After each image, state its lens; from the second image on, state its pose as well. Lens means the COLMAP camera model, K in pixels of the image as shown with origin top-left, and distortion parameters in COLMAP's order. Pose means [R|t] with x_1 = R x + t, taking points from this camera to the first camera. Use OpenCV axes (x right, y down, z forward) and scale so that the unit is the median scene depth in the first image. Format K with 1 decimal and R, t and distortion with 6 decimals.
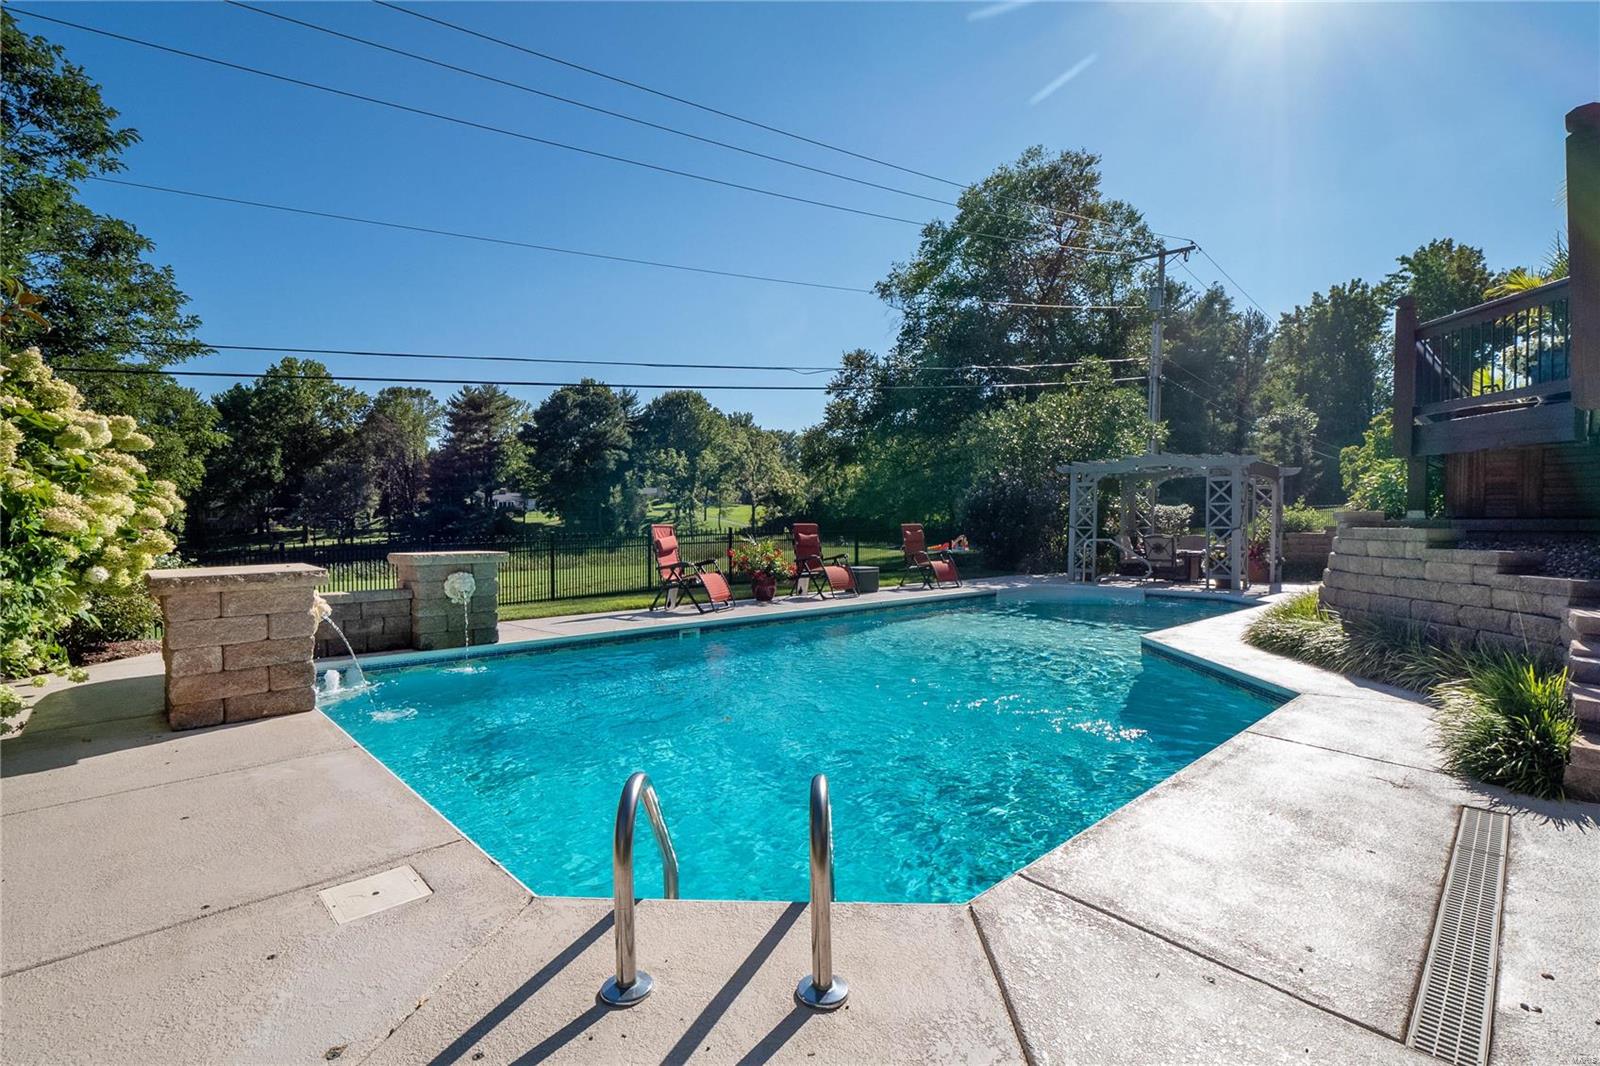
lens RADIAL K [[755.0, 0, 798.6], [0, 755.0, 530.4], [0, 0, 1]] dist [-0.013966, 0.001193]
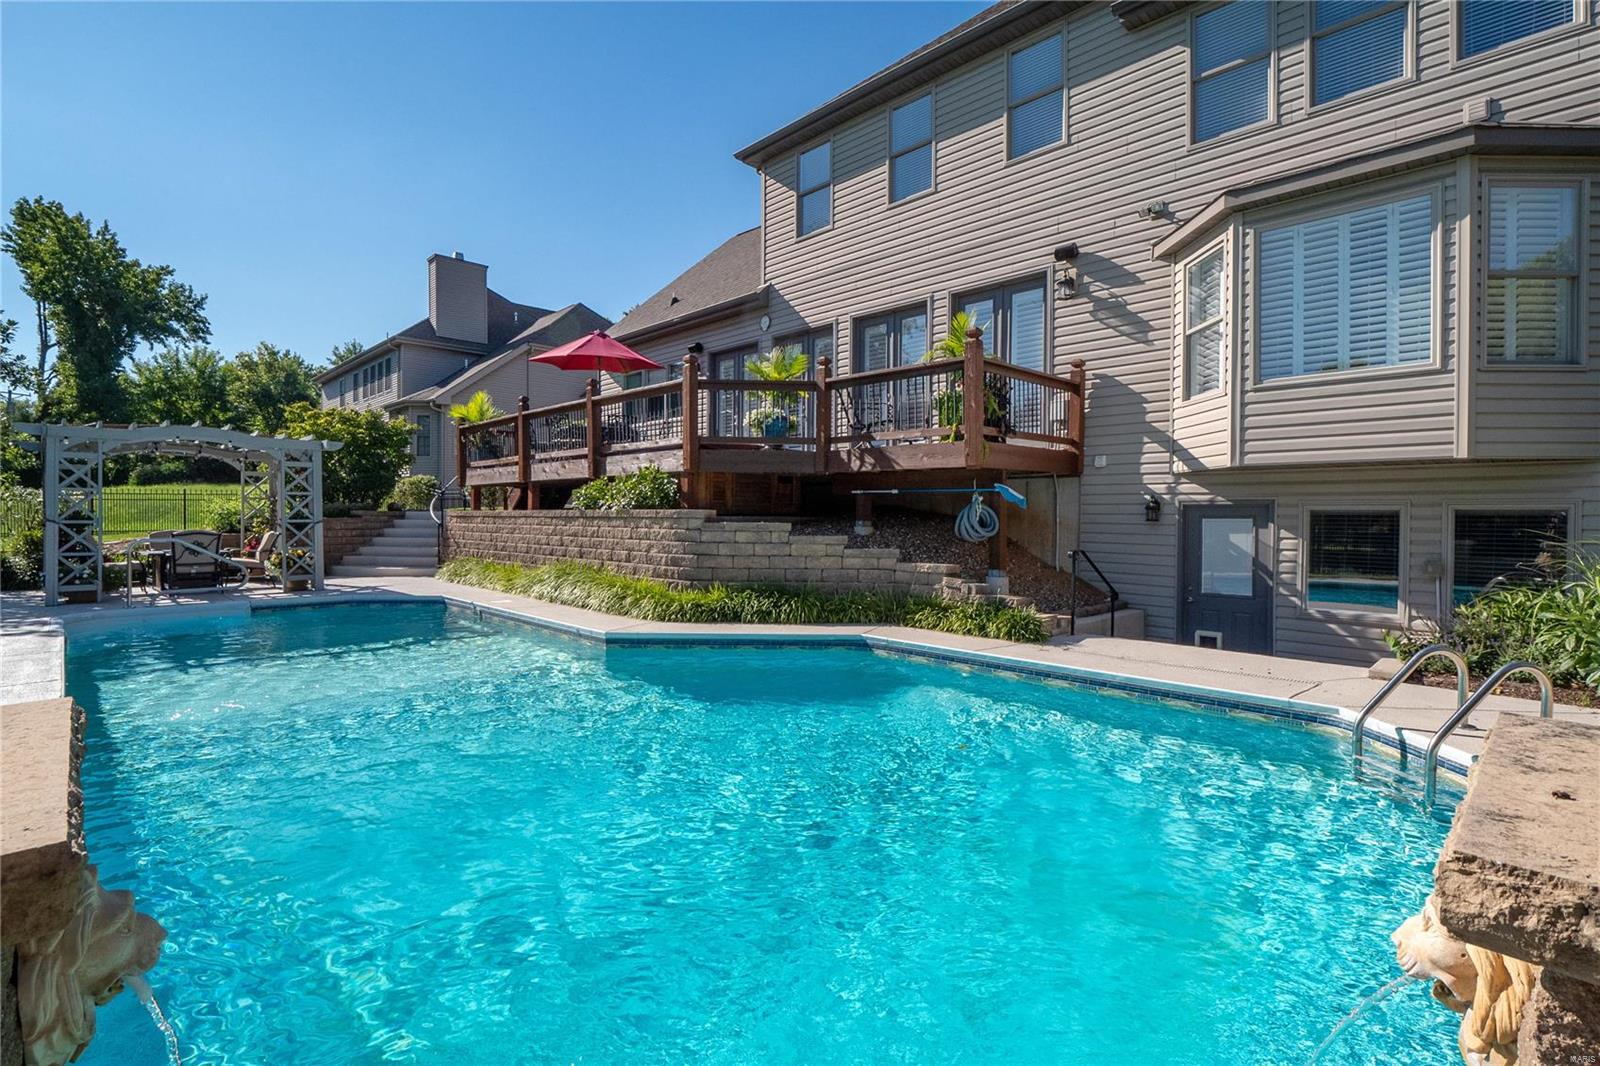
lens RADIAL K [[755.0, 0, 798.6], [0, 755.0, 528.1], [0, 0, 1]] dist [-0.013966, 0.001193]
pose [[-0.027800, -0.018710, 0.999438, -0.707731], [0.004088, 0.999814, 0.018831, -0.020742], [-0.999605, 0.004609, -0.027718, 0.994031]]
